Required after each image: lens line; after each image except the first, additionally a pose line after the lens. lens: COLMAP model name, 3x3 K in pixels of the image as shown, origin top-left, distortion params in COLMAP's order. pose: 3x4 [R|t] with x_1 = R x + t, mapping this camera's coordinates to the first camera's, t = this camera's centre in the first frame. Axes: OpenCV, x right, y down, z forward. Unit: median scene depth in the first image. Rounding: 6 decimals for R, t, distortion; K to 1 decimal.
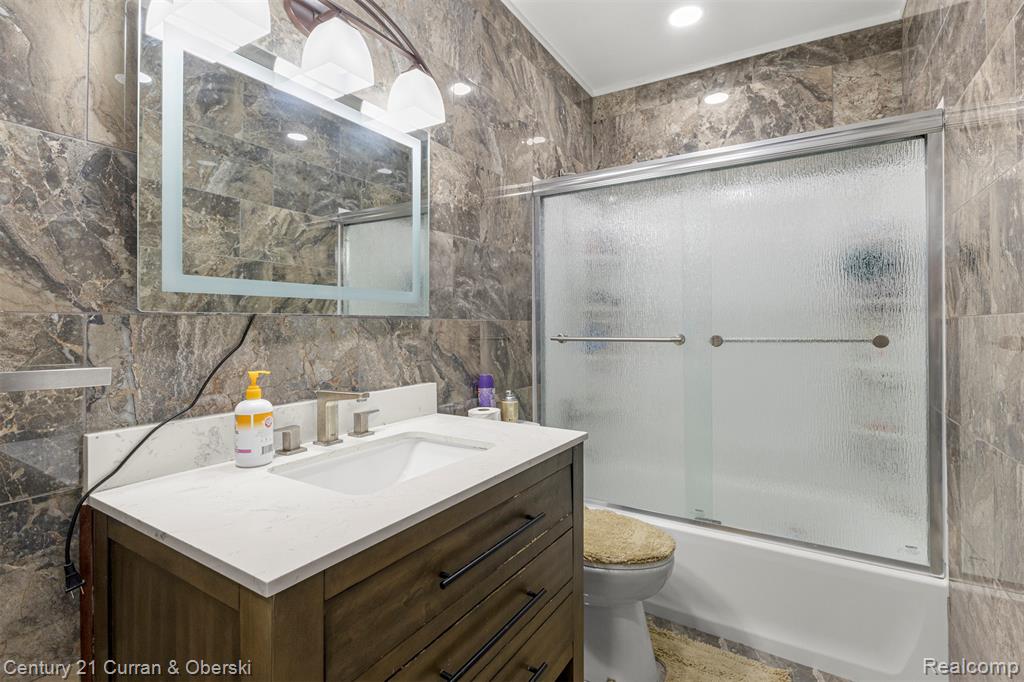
lens RADIAL K [[481.2, 0, 508.3], [0, 481.2, 334.9], [0, 0, 1]] dist [0.004340, -0.000381]
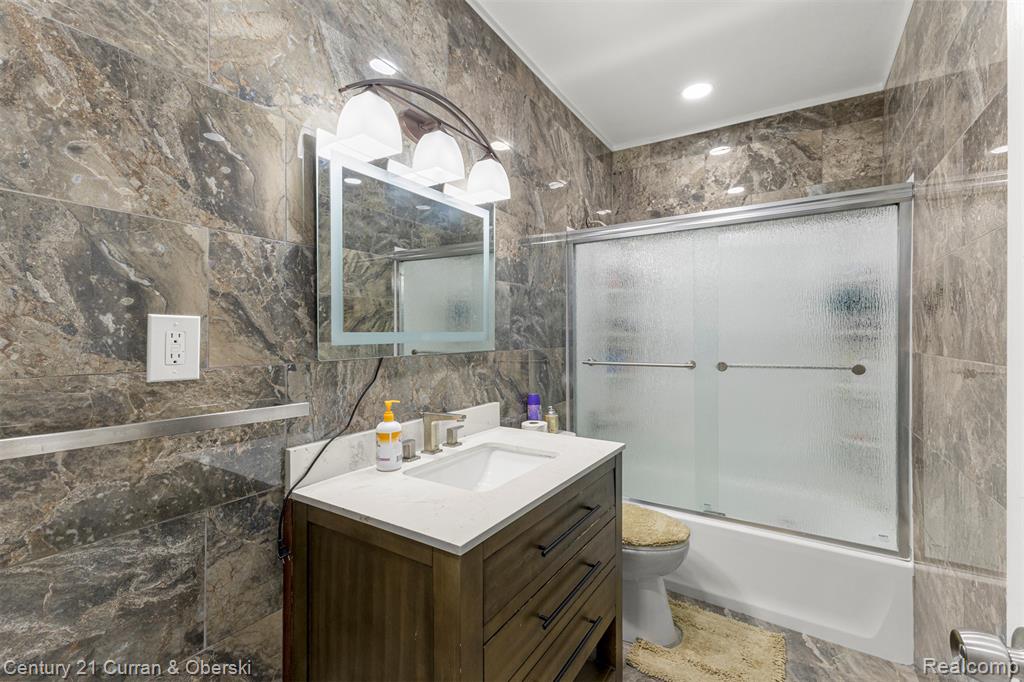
lens RADIAL K [[449.1, 0, 509.3], [0, 449.1, 347.0], [0, 0, 1]] dist [0.023721, -0.000595]
pose [[0.999960, -0.000115, -0.008925, -0.118699], [0.000230, 0.999918, 0.012815, -0.063134], [0.008923, -0.012817, 0.999878, -0.182996]]
